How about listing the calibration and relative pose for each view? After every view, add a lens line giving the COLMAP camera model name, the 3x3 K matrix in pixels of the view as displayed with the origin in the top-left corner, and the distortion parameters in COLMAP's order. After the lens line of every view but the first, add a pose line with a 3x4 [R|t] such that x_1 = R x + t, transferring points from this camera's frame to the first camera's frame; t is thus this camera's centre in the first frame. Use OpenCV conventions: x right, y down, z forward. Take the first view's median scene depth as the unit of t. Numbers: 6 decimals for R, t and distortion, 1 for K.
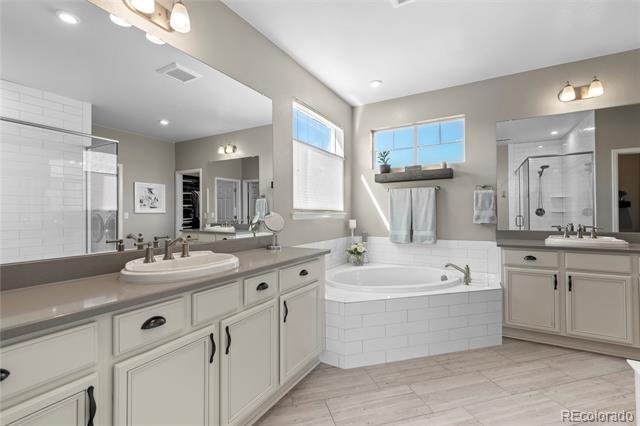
lens RADIAL K [[288.9, 0, 317.5], [0, 288.9, 211.1], [0, 0, 1]] dist [0.001218, -0.000362]
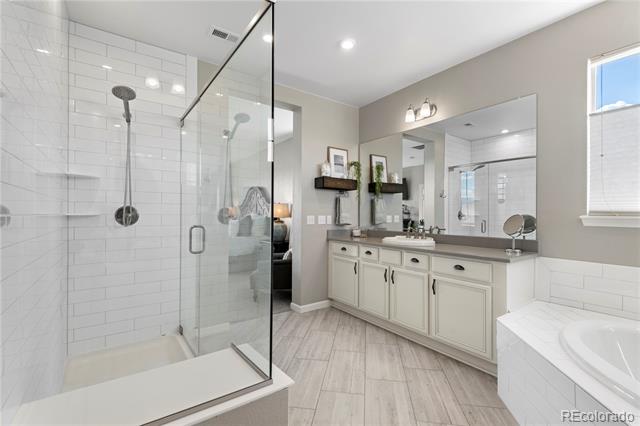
lens RADIAL K [[288.9, 0, 319.3], [0, 288.9, 212.8], [0, 0, 1]] dist [0.001218, -0.000362]
pose [[-0.417403, 0.001233, -0.908721, 1.412092], [0.003592, 0.999994, -0.000293, -0.010410], [0.908714, -0.003386, -0.417405, 1.098305]]
